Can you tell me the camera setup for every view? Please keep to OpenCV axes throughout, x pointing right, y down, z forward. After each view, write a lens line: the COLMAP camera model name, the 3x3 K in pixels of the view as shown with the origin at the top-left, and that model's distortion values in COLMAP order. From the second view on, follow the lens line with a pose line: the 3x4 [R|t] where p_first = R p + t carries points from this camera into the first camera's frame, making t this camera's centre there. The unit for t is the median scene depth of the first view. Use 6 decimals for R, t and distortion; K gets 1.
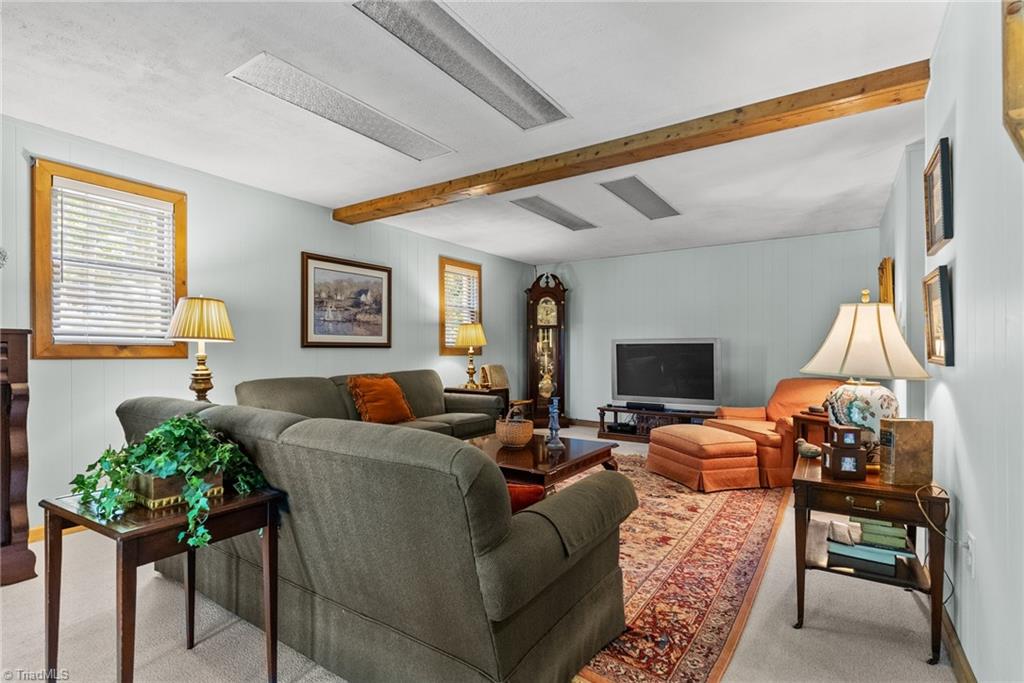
lens RADIAL K [[492.6, 0, 513.3], [0, 492.6, 346.5], [0, 0, 1]] dist [0.000236, -0.000806]
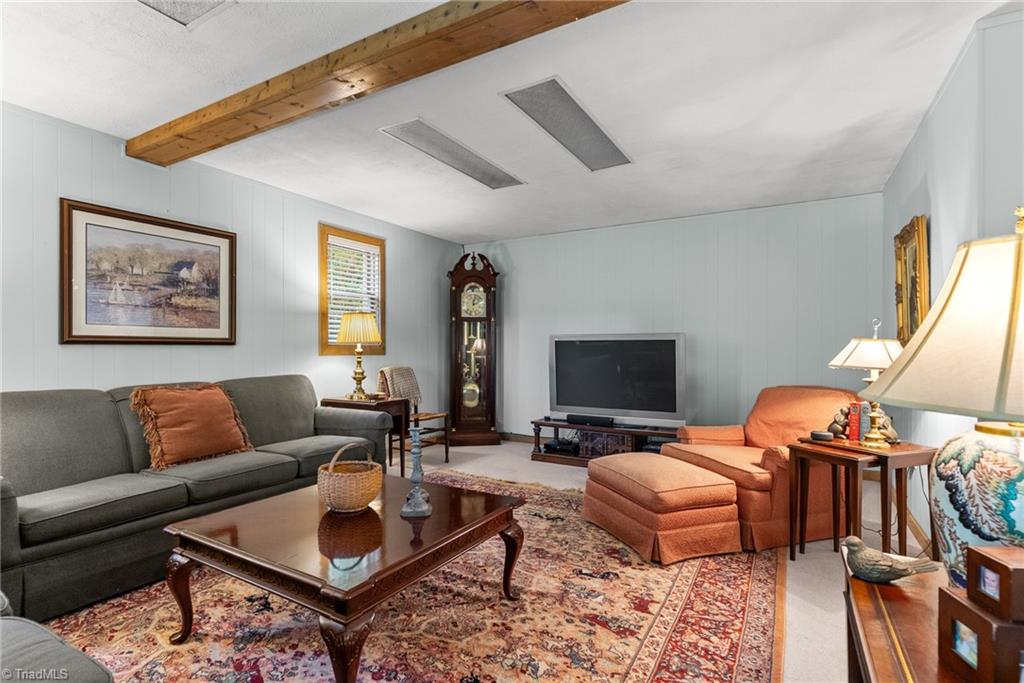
lens RADIAL K [[492.6, 0, 510.5], [0, 492.6, 342.4], [0, 0, 1]] dist [0.000236, -0.000806]
pose [[0.998141, 0.001825, 0.060915, 0.116166], [-0.001577, 0.999990, -0.004129, 0.001493], [-0.060922, 0.004026, 0.998134, 0.280810]]
